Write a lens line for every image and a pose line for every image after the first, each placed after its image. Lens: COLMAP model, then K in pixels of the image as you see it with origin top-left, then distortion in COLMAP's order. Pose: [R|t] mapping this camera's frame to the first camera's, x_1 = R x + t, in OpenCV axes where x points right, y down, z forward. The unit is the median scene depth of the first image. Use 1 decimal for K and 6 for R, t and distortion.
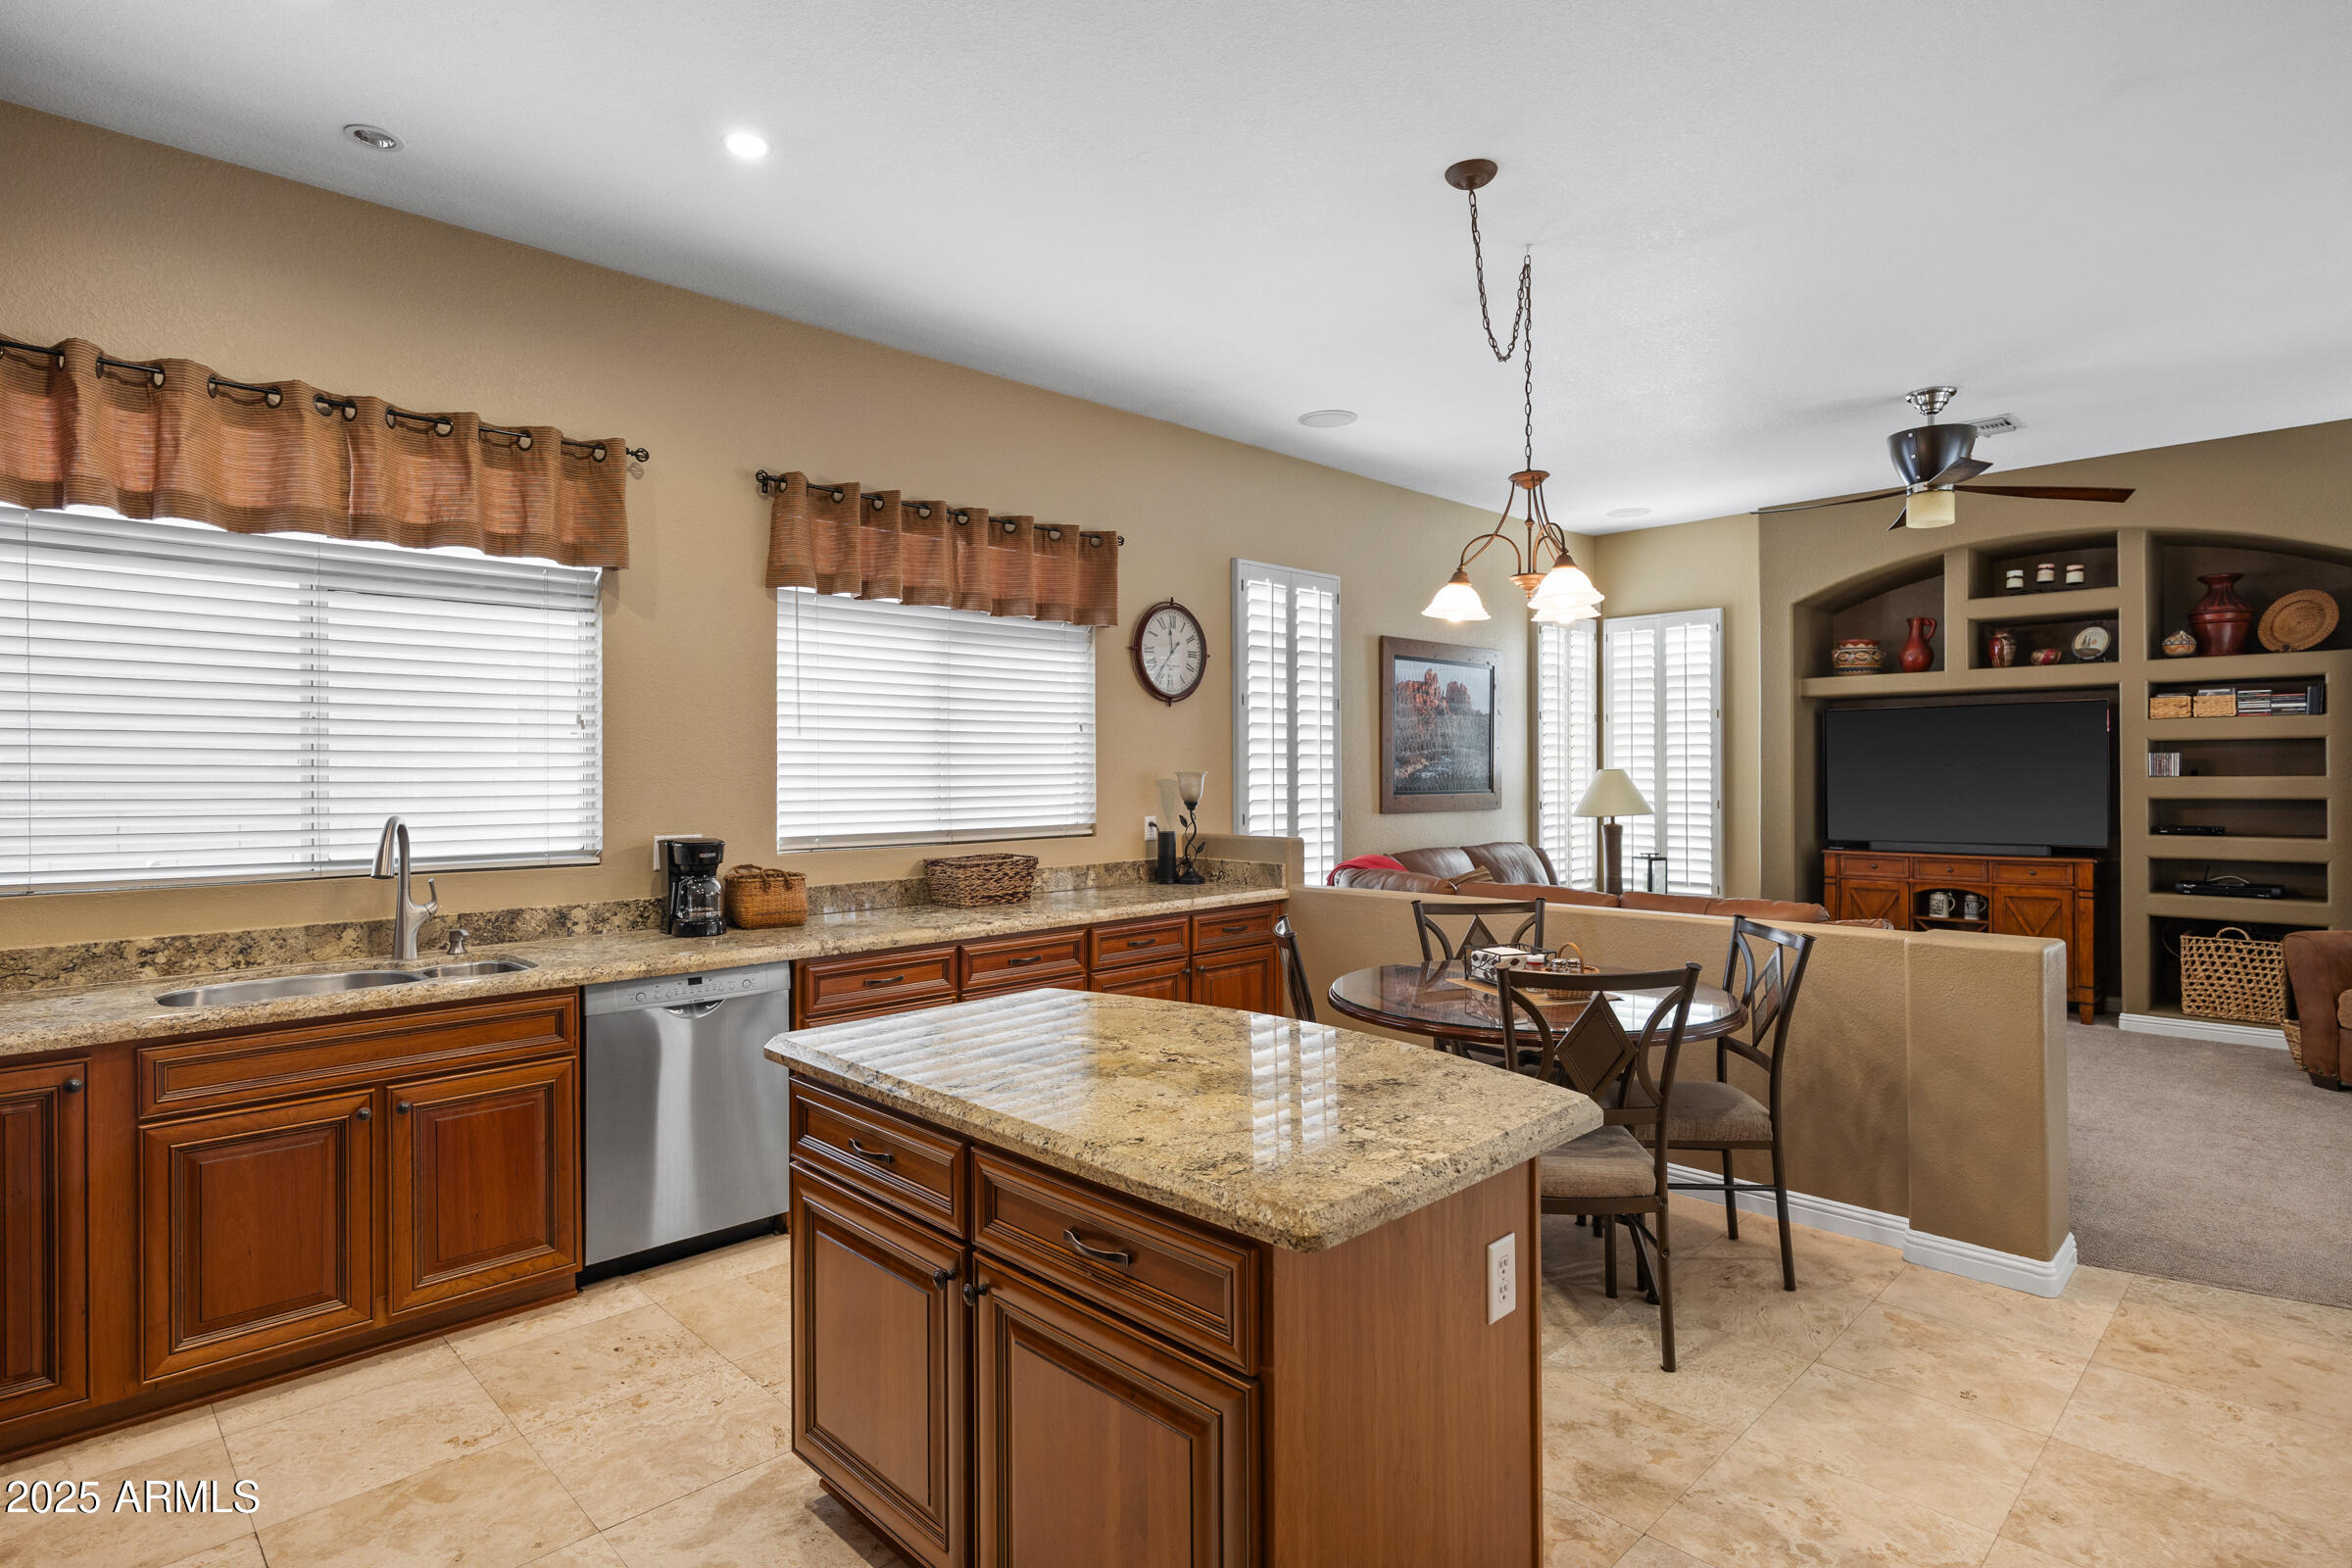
lens RADIAL K [[1162.9, 0, 1169.2], [0, 1162.9, 772.5], [0, 0, 1]] dist [-0.009686, -0.000166]
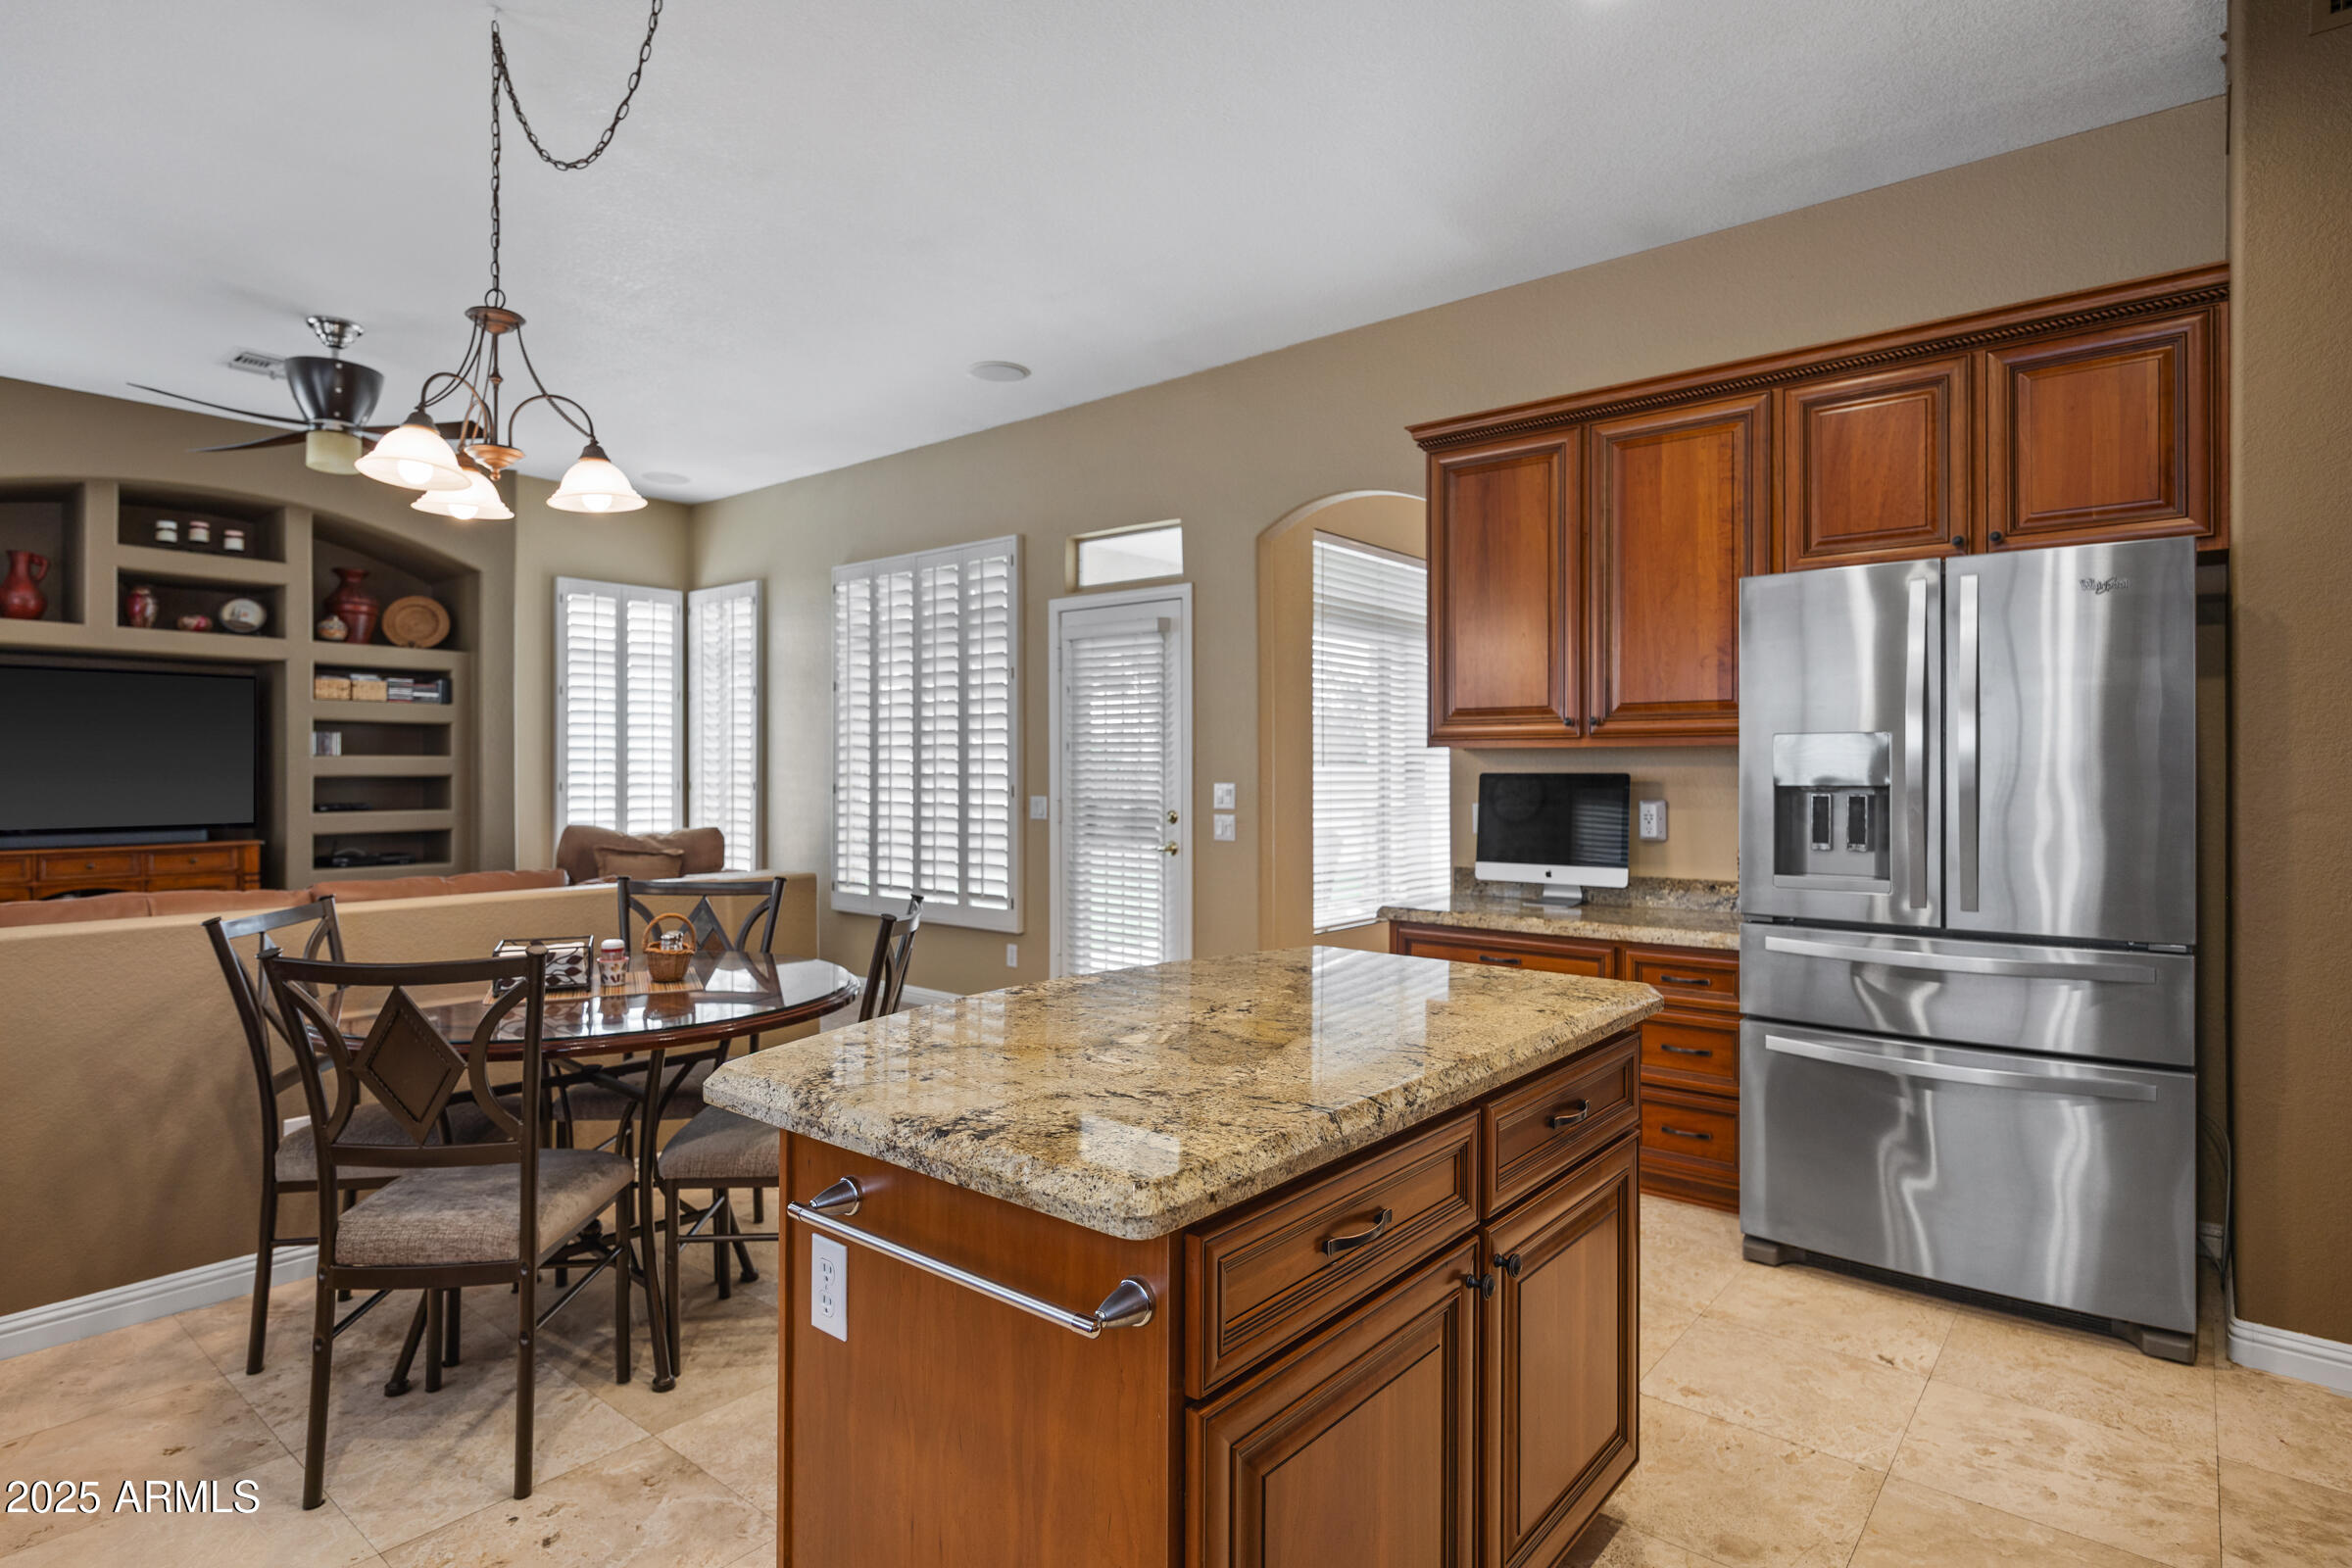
lens RADIAL K [[1220.1, 0, 1150.3], [0, 1220.1, 779.7], [0, 0, 1]] dist [-0.014836, -0.000845]
pose [[-0.098086, 0.000069, 0.995178, -0.276914], [-0.002156, 0.999998, -0.000282, 0.023036], [-0.995176, -0.002173, -0.098086, 0.358665]]
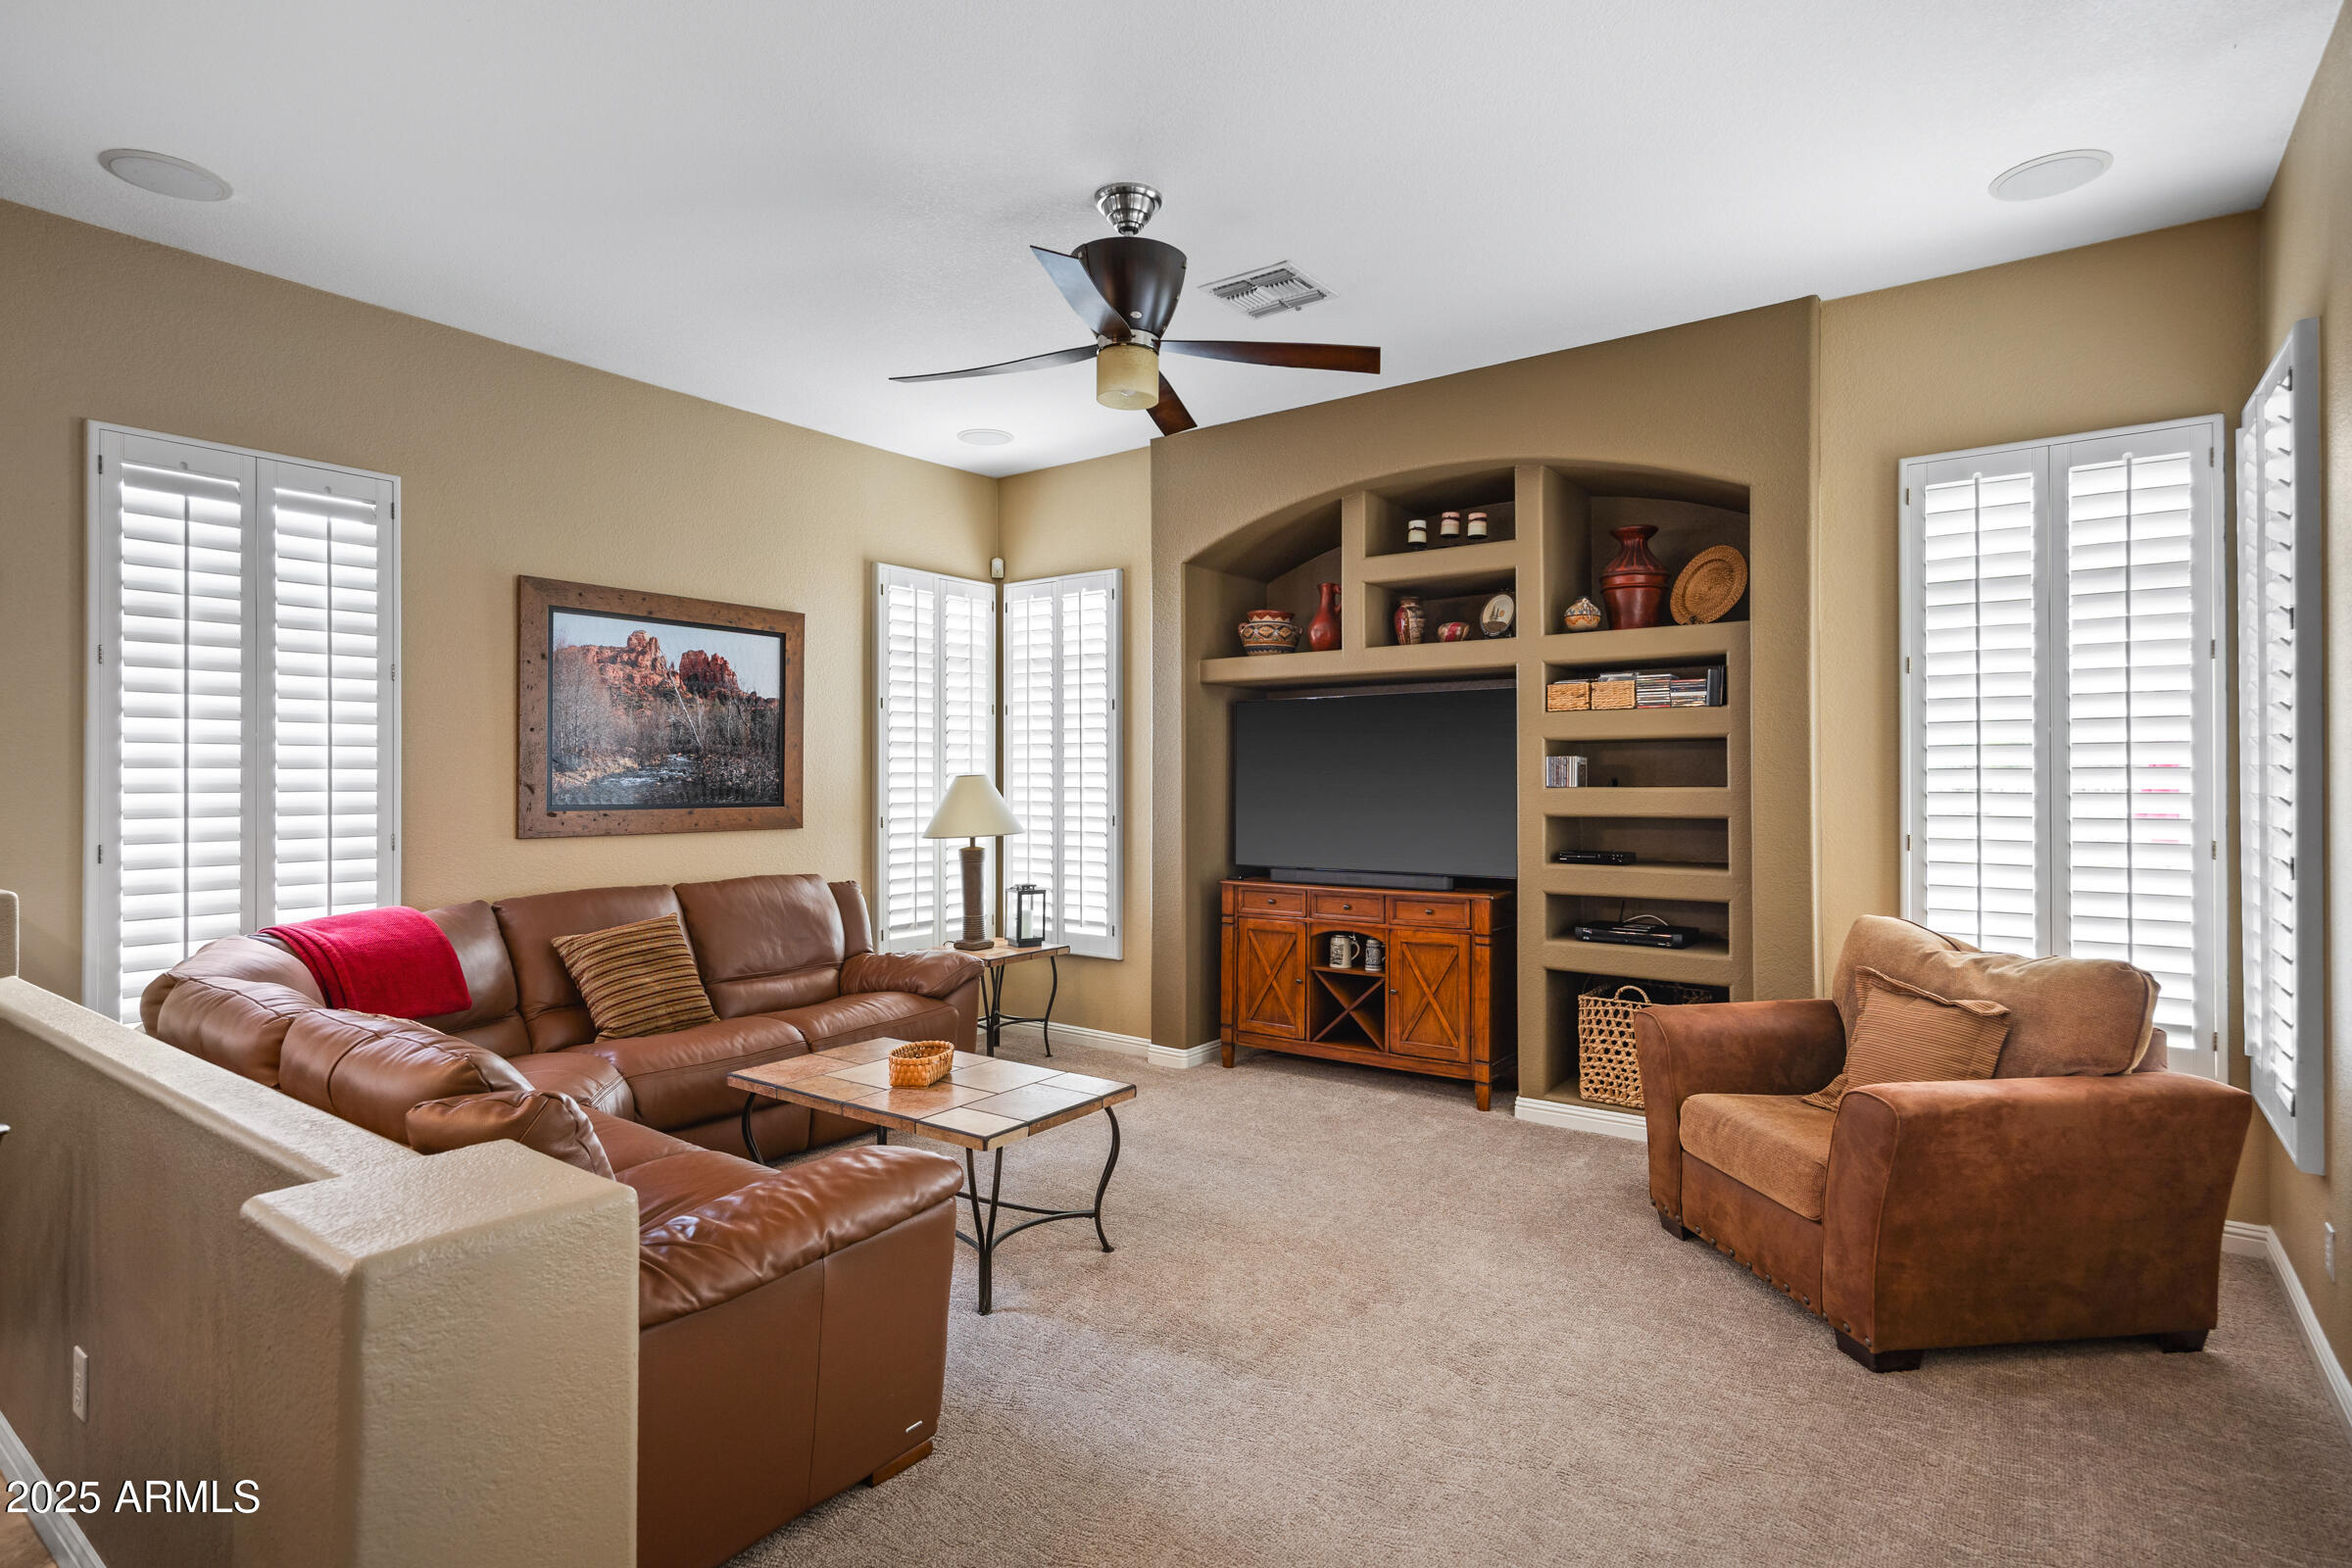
lens RADIAL K [[1162.9, 0, 1148.8], [0, 1162.9, 778.0], [0, 0, 1]] dist [-0.009686, -0.000166]
pose [[0.983855, 0.003486, 0.178935, 0.437604], [-0.003635, 0.999993, 0.000505, -0.001931], [-0.178932, -0.001147, 0.983861, 0.281555]]
